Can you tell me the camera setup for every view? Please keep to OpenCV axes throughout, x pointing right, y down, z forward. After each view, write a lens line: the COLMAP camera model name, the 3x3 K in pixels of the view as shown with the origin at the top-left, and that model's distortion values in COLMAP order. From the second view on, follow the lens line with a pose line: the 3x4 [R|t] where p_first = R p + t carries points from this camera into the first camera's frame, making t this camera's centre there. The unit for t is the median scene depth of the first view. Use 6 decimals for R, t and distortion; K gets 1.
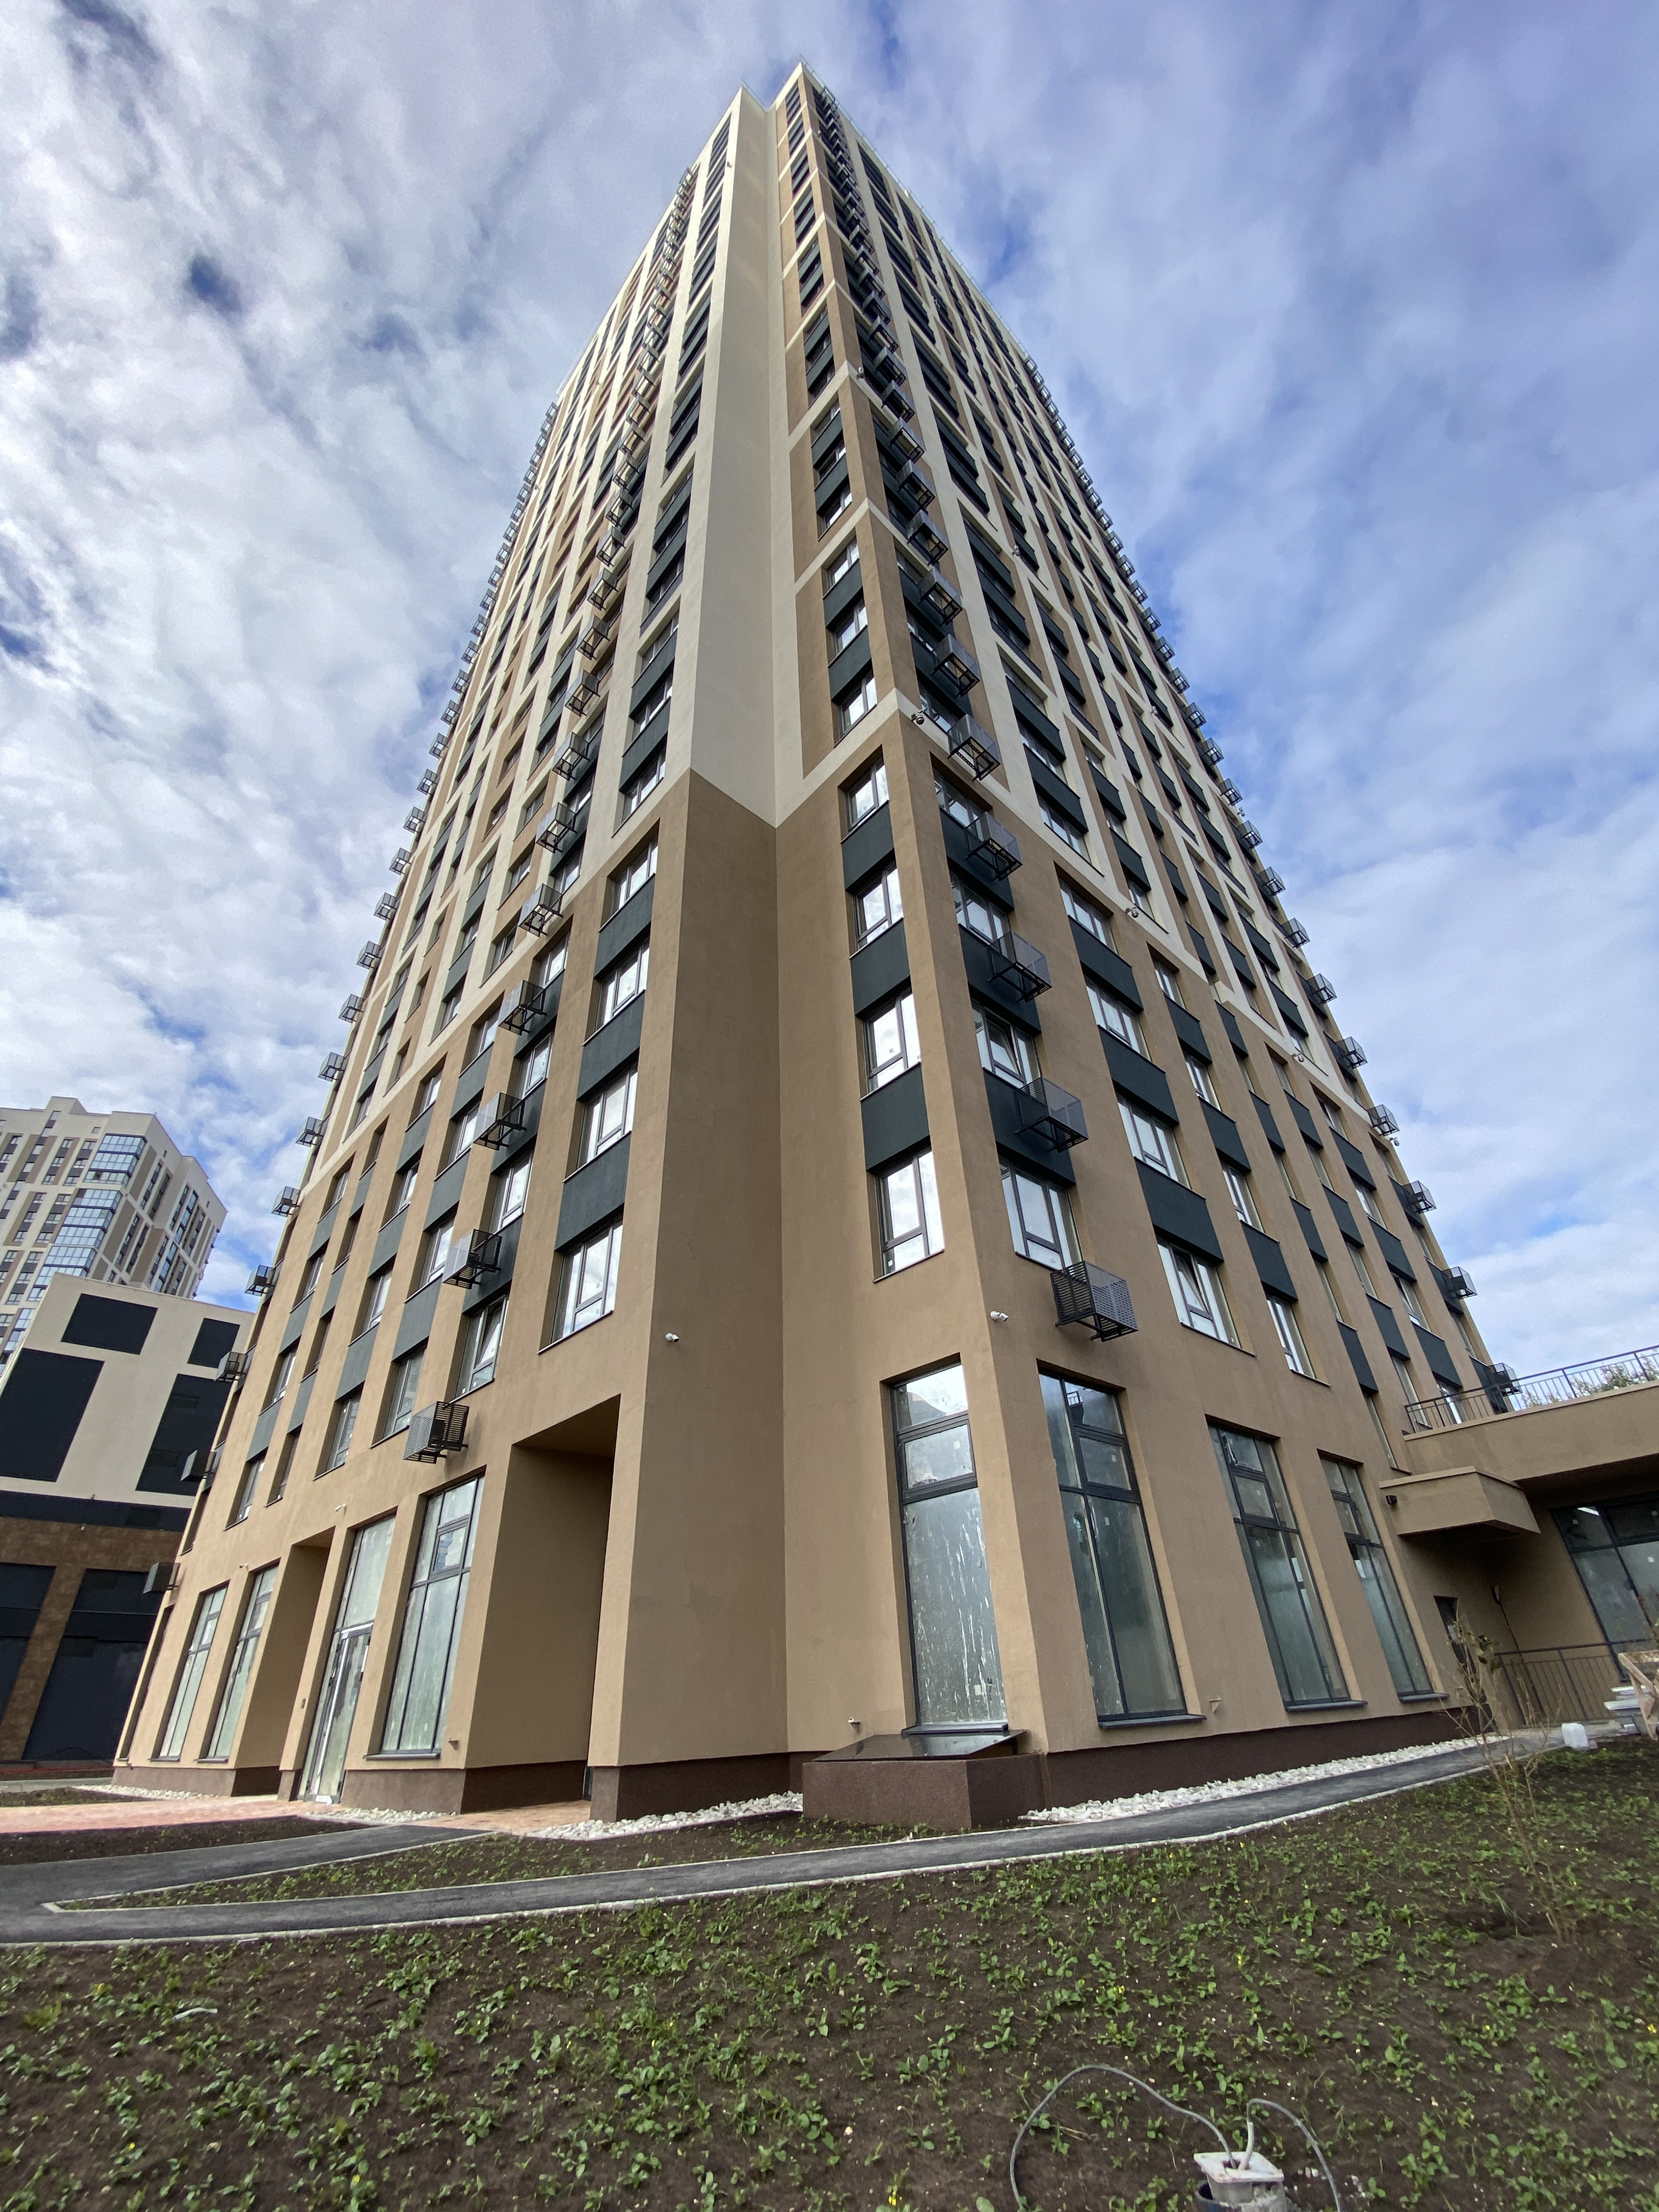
lens RADIAL K [[897.3, 0, 831.3], [0, 897.3, 1101.8], [0, 0, 1]] dist [-0.008763, -0.000051]
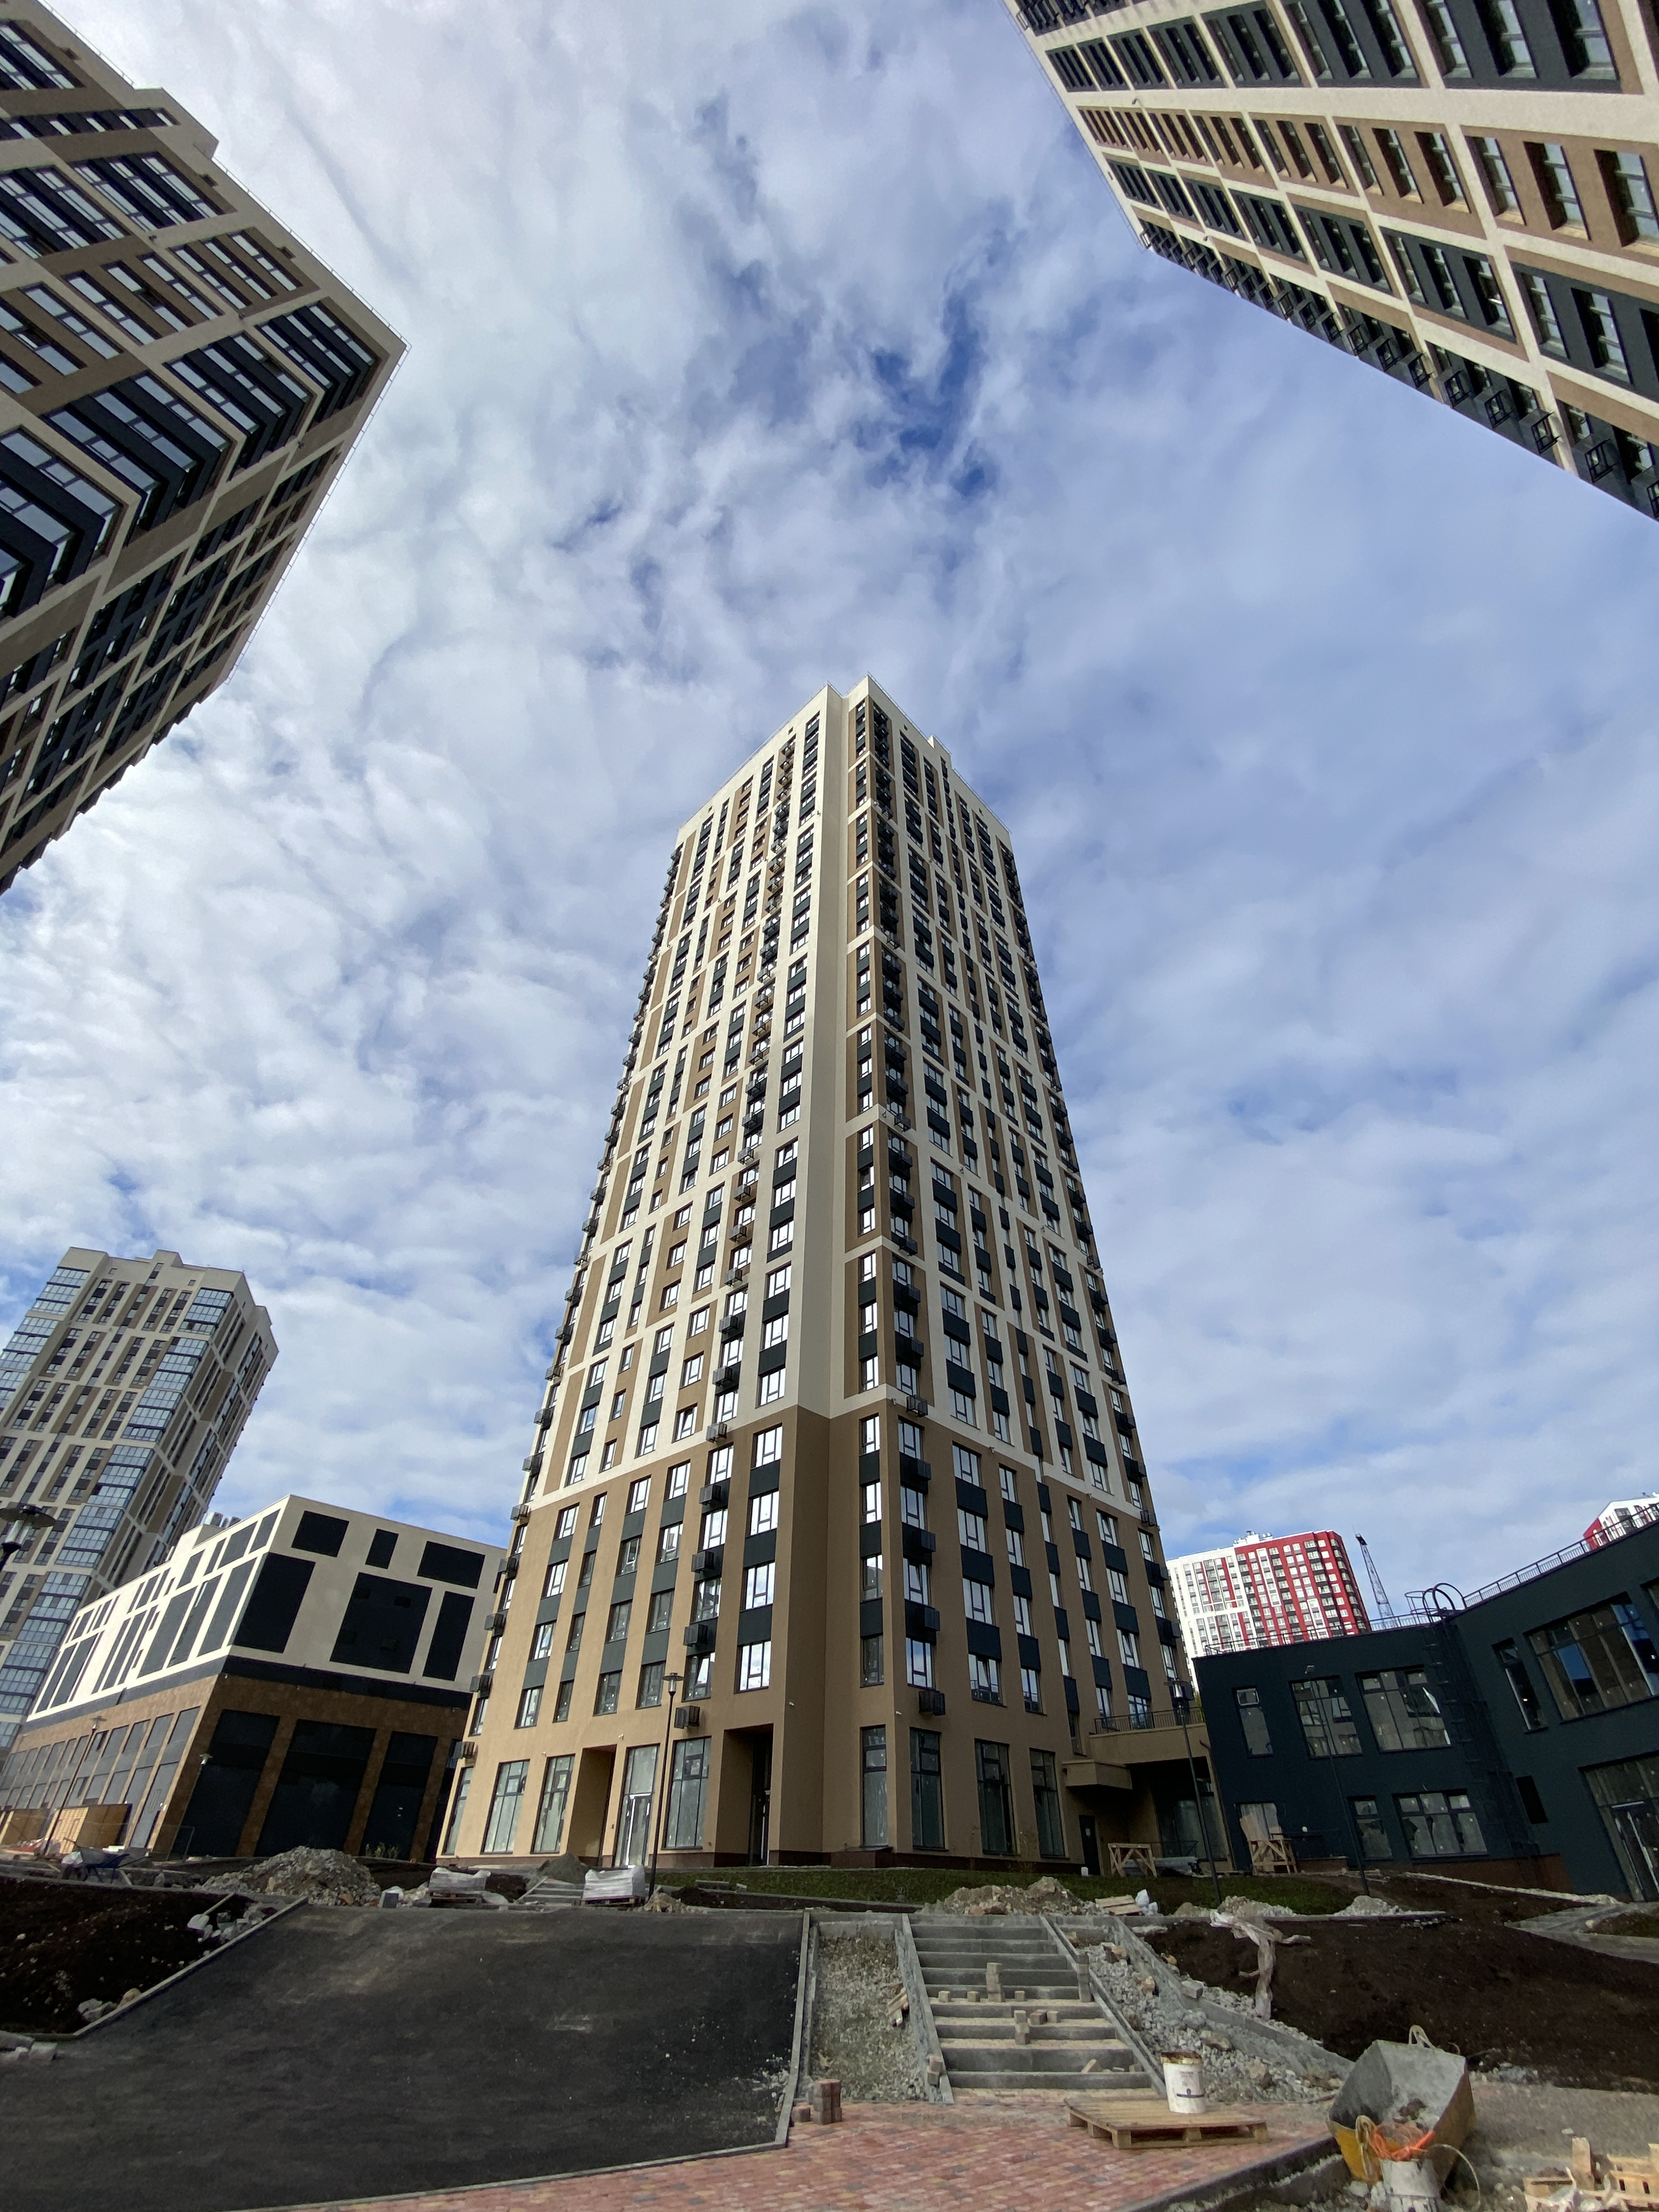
lens RADIAL K [[897.3, 0, 831.5], [0, 897.3, 1103.2], [0, 0, 1]] dist [-0.008763, -0.000051]
pose [[0.996746, 0.080512, 0.003822, -0.057907], [-0.079368, 0.988644, -0.127610, -0.358707], [-0.014053, 0.126891, 0.991817, -0.590917]]
